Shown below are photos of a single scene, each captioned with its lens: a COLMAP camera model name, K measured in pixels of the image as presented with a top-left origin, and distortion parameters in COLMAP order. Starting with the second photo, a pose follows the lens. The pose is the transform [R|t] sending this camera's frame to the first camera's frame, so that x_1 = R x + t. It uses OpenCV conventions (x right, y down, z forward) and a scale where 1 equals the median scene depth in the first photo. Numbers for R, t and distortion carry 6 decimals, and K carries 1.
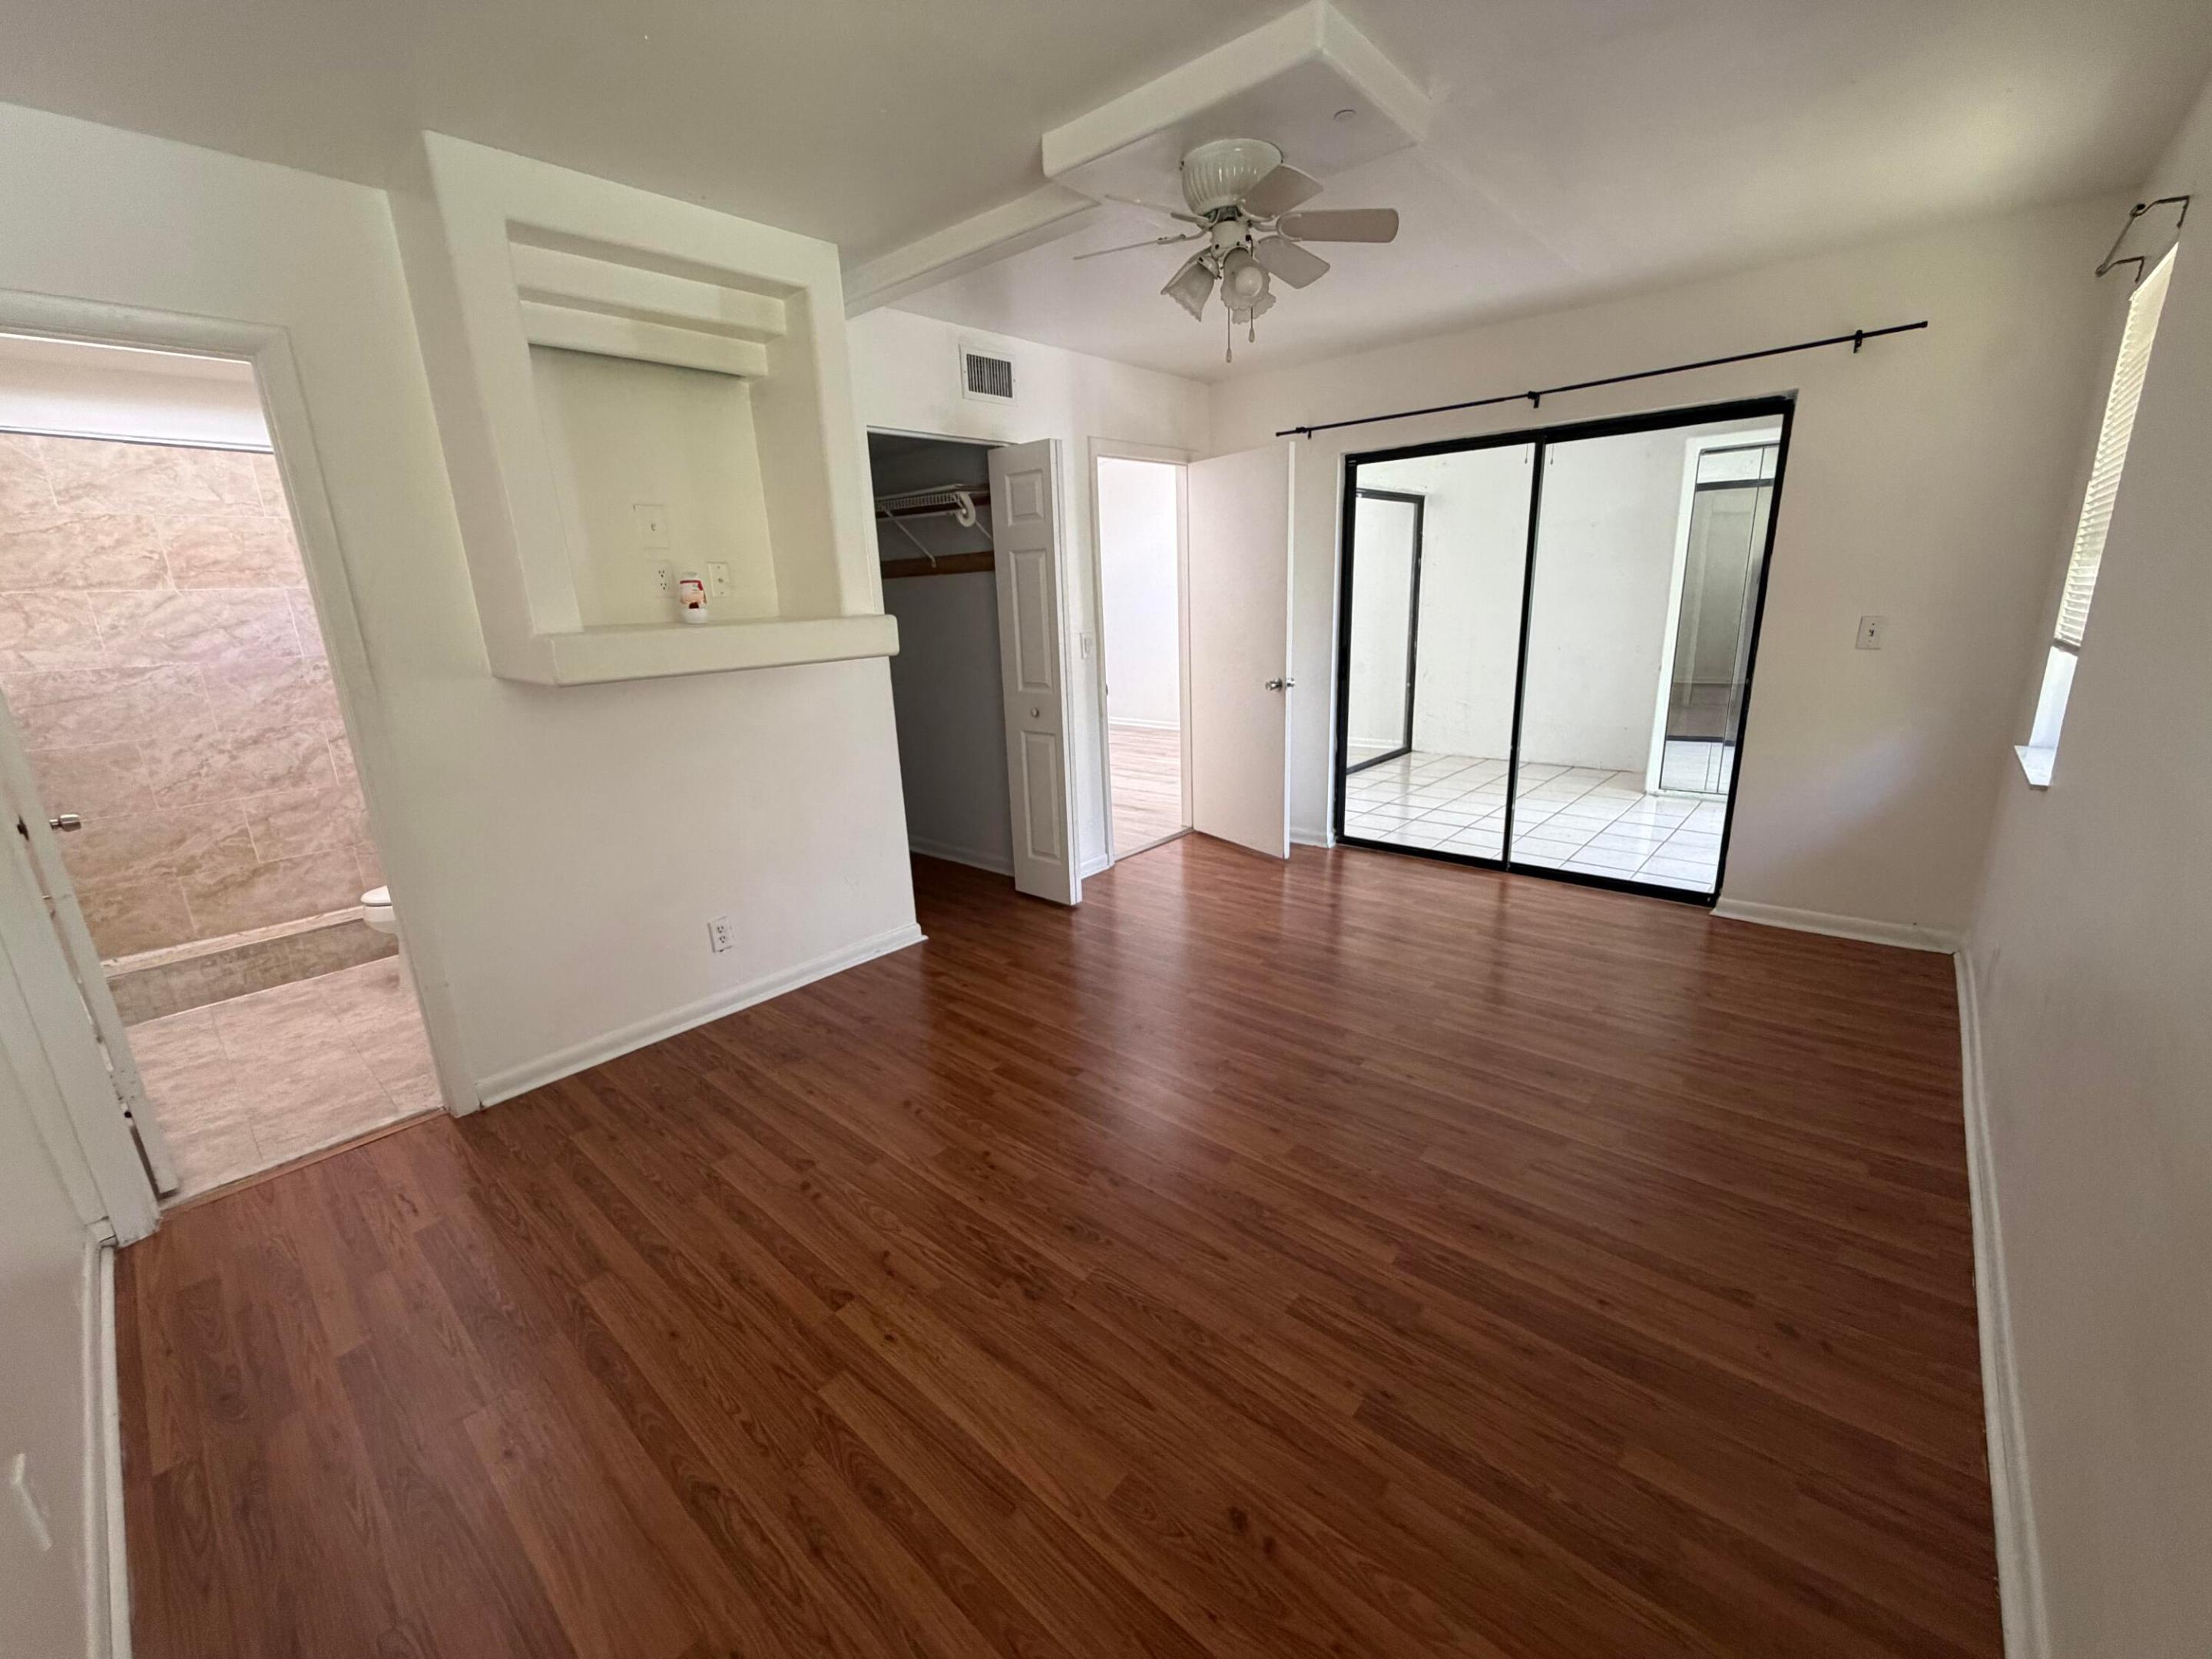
lens RADIAL K [[884.1, 0, 1115.0], [0, 884.1, 822.3], [0, 0, 1]] dist [-0.003080, 0.004339]
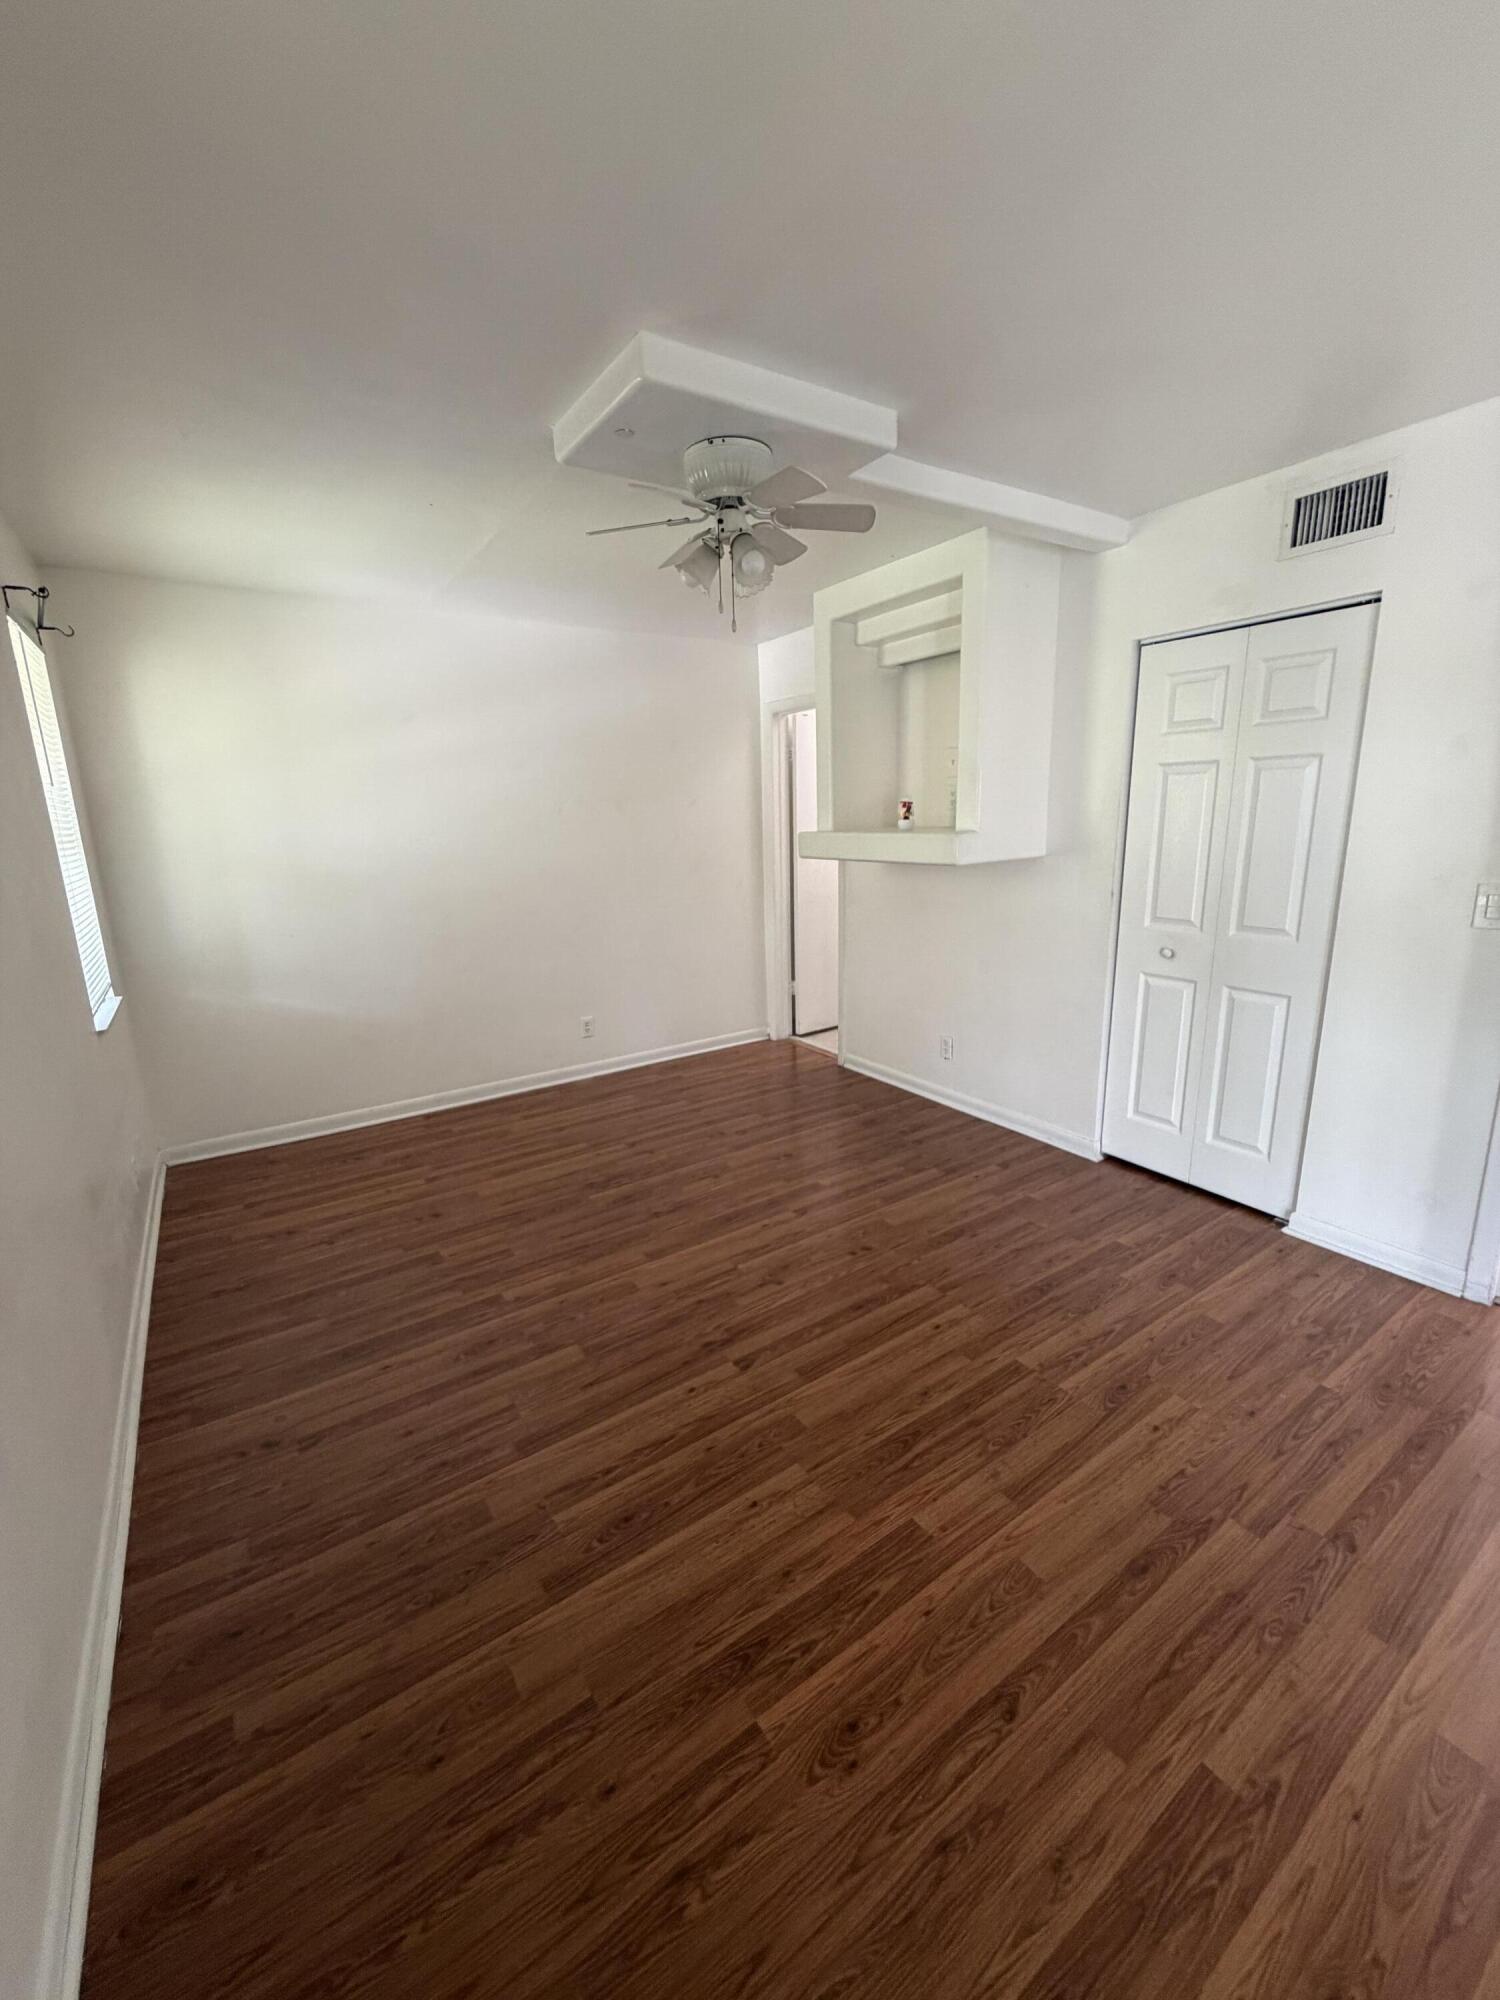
lens RADIAL K [[799.3, 0, 746.8], [0, 799.3, 997.8], [0, 0, 1]] dist [-0.003080, 0.004339]
pose [[-0.254586, 0.264310, -0.930229, 1.006040], [-0.215073, 0.922358, 0.320935, -0.360412], [0.942831, 0.281772, -0.177974, 1.131567]]
